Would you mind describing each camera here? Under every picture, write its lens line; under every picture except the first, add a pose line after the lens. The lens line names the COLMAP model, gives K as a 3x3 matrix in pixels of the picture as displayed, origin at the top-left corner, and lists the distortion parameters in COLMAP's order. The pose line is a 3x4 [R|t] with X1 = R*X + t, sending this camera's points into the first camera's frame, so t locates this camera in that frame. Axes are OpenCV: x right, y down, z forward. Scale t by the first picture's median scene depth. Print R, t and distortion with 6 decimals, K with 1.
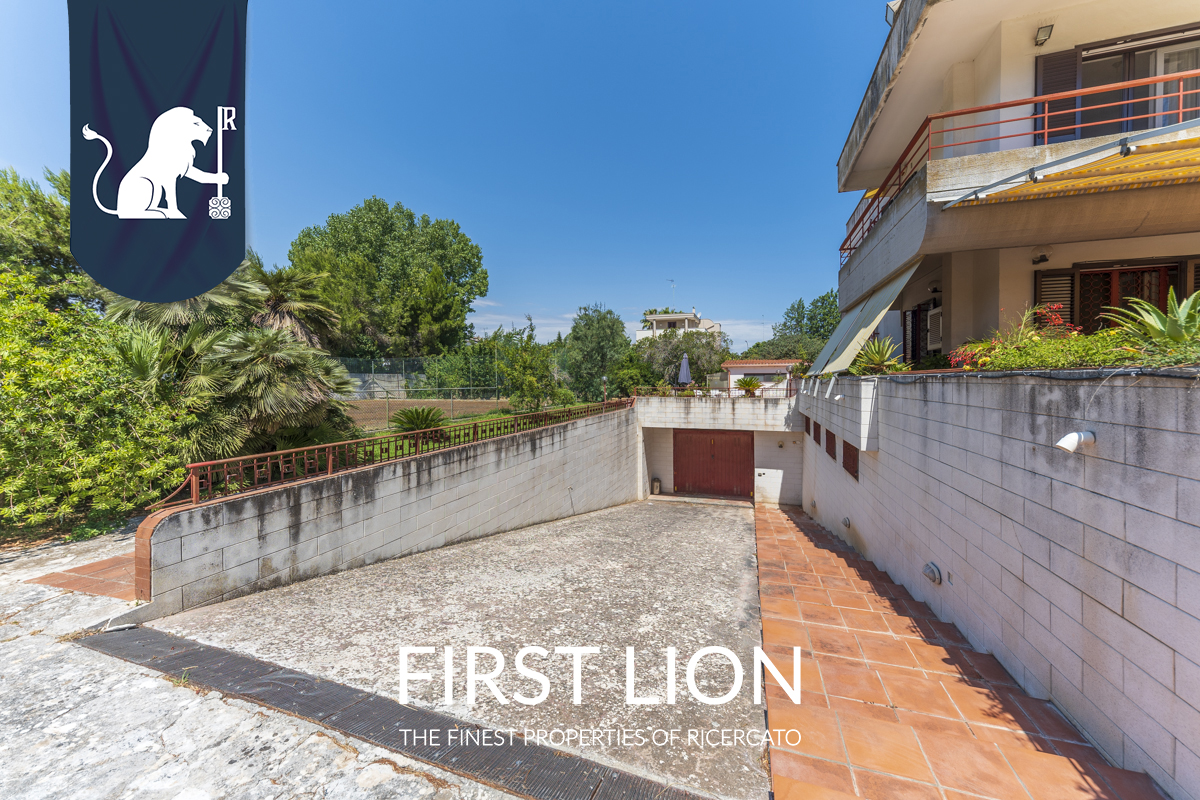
lens RADIAL K [[425.0, 0, 630.2], [0, 425.0, 390.8], [0, 0, 1]] dist [0.005254, 0.000030]
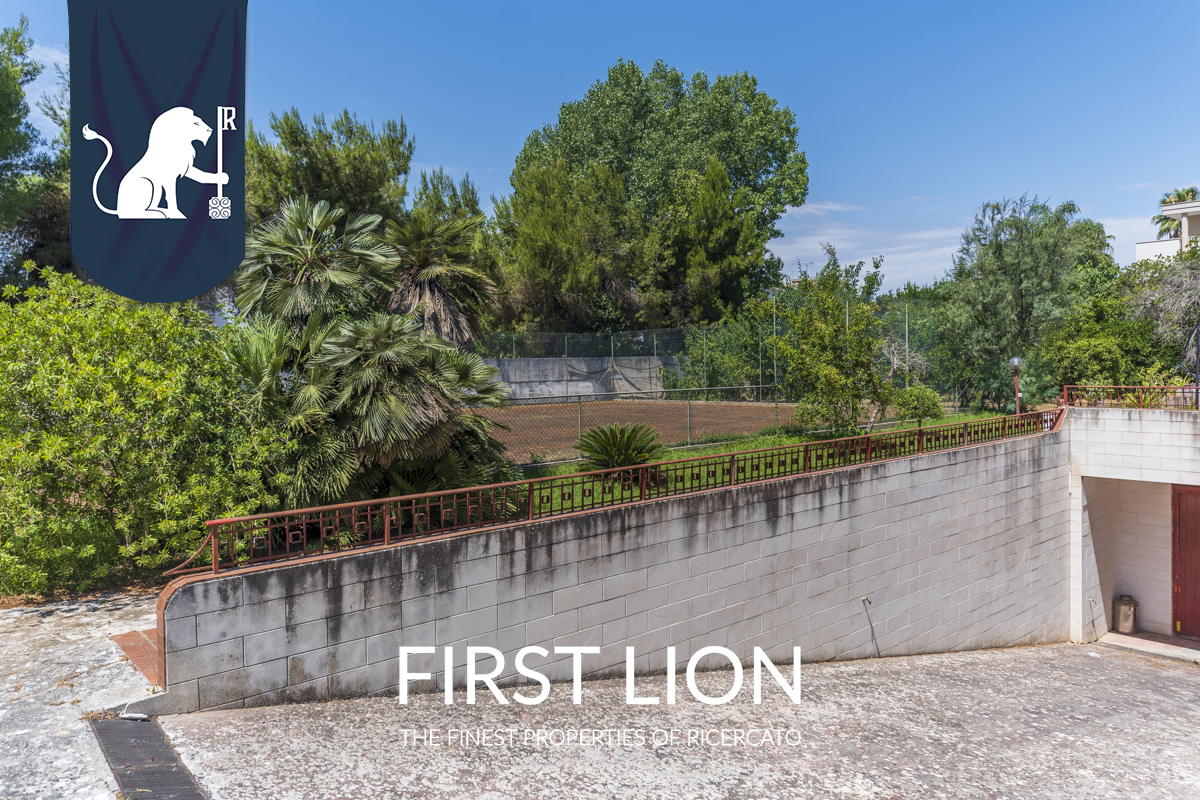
lens RADIAL K [[825.7, 0, 625.0], [0, 825.7, 391.2], [0, 0, 1]] dist [0.023194, -0.059404]
pose [[0.847115, 0.001609, -0.531408, 0.147370], [0.005927, 0.999905, 0.012476, -0.028180], [0.531377, -0.013719, 0.847024, 0.058185]]
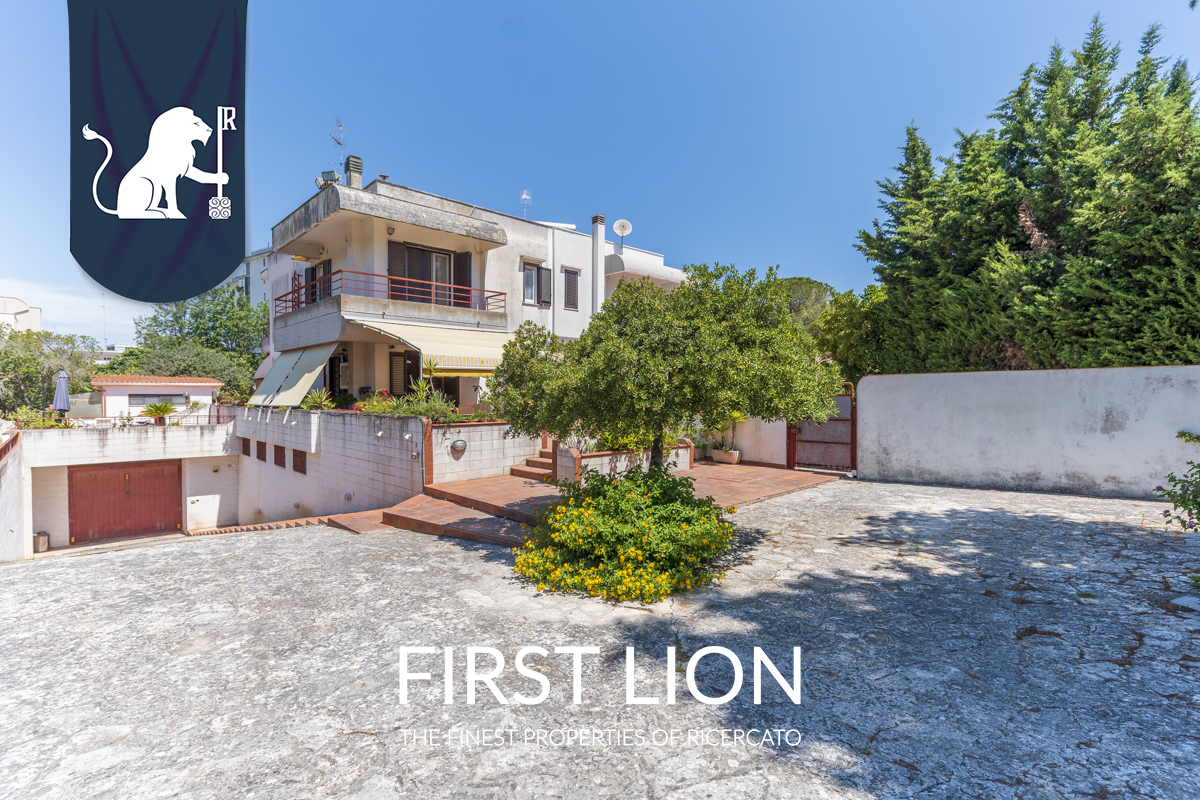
lens RADIAL K [[575.1, 0, 567.4], [0, 575.1, 399.3], [0, 0, 1]] dist [-0.000907, -0.000117]
pose [[0.540804, -0.006581, 0.841123, -0.607067], [0.020247, 0.999781, -0.005196, -0.032615], [-0.840905, 0.019841, 0.540819, -0.813290]]
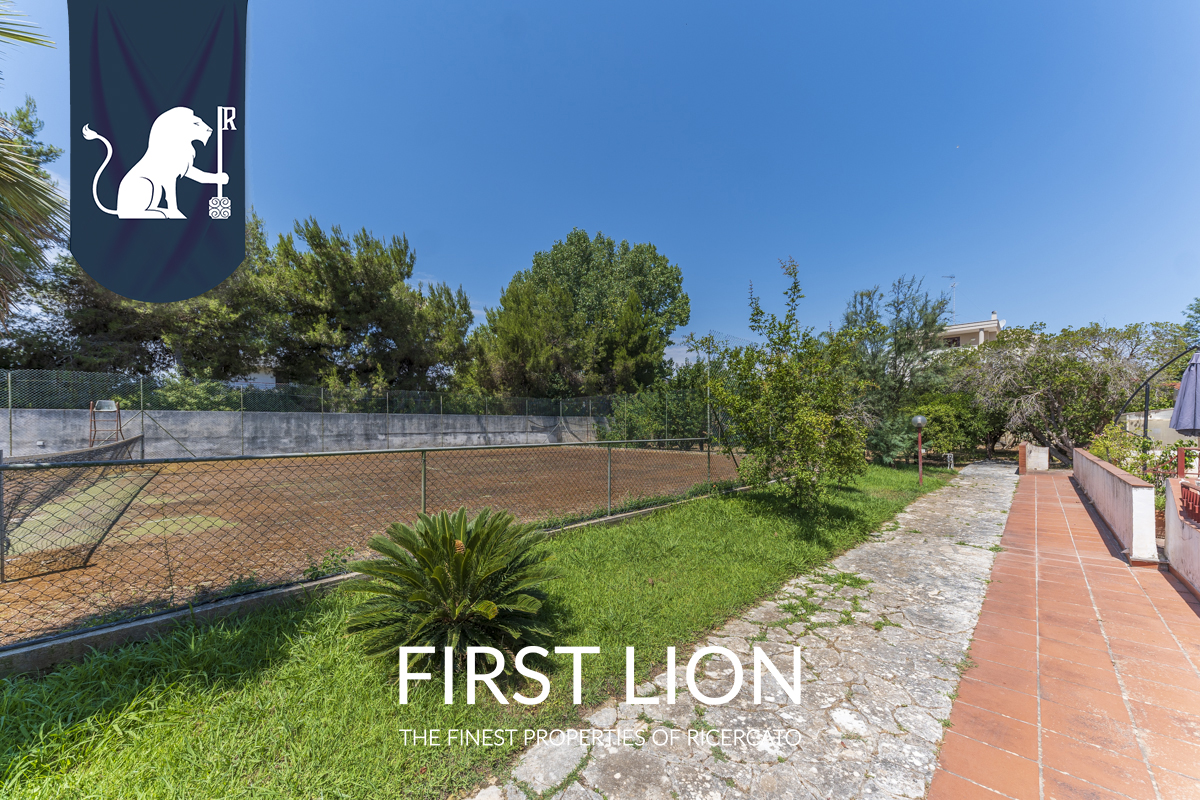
lens RADIAL K [[438.2, 0, 611.5], [0, 438.2, 447.8], [0, 0, 1]] dist [0.000706, 0.005463]
pose [[0.882024, 0.026126, -0.470480, -0.394260], [-0.012319, 0.999399, 0.032402, -0.024856], [0.471044, -0.022784, 0.881815, 1.109666]]
